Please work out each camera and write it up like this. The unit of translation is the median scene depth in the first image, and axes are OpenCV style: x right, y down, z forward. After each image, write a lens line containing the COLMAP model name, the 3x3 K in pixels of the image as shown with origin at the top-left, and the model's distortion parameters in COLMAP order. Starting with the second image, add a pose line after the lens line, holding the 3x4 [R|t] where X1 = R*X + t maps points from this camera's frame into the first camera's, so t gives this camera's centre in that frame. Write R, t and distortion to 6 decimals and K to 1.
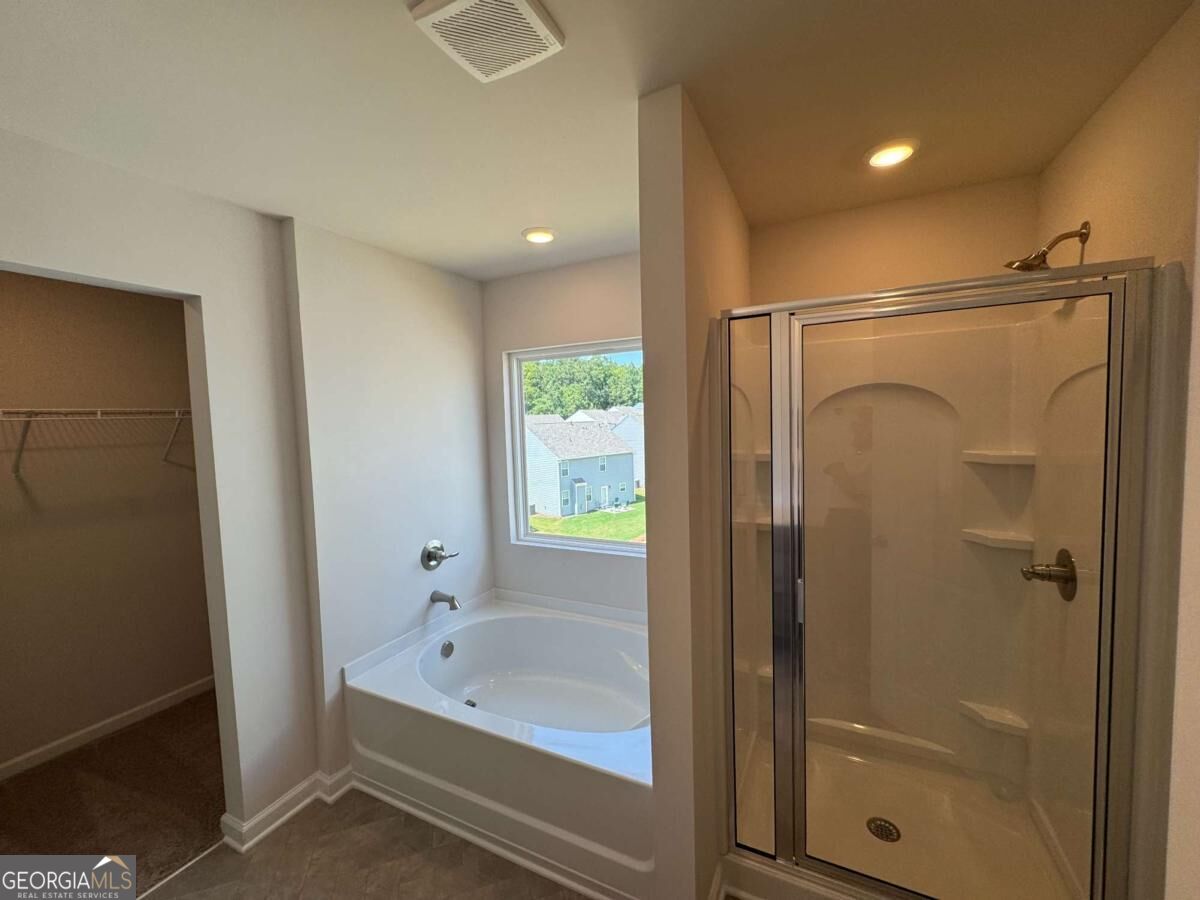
lens RADIAL K [[481.0, 0, 601.8], [0, 481.0, 446.1], [0, 0, 1]] dist [-0.002238, 0.000670]
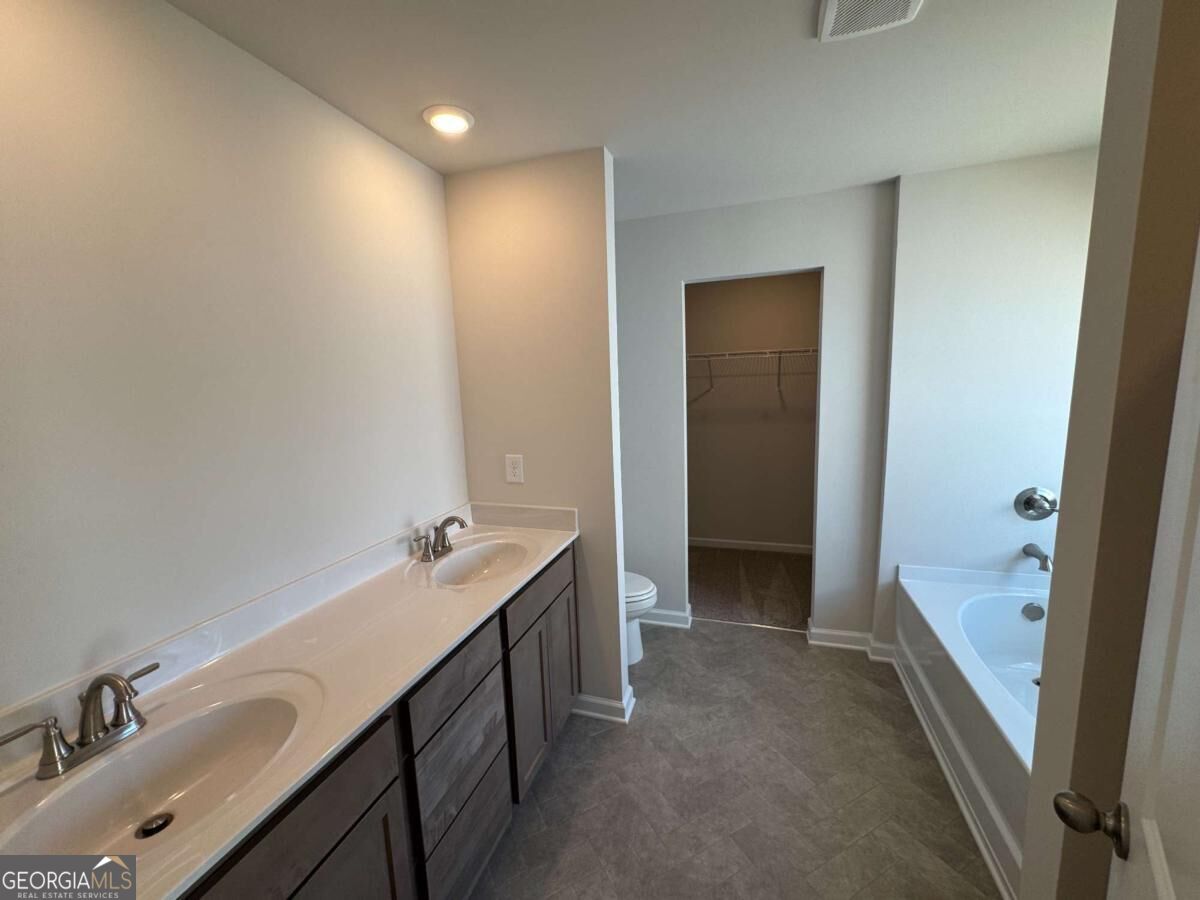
lens RADIAL K [[481.0, 0, 599.9], [0, 481.0, 448.2], [0, 0, 1]] dist [-0.002238, 0.000670]
pose [[0.151584, 0.169406, -0.973819, 0.463972], [-0.019159, 0.985522, 0.168460, -0.007882], [0.988259, -0.006878, 0.152635, 0.102014]]
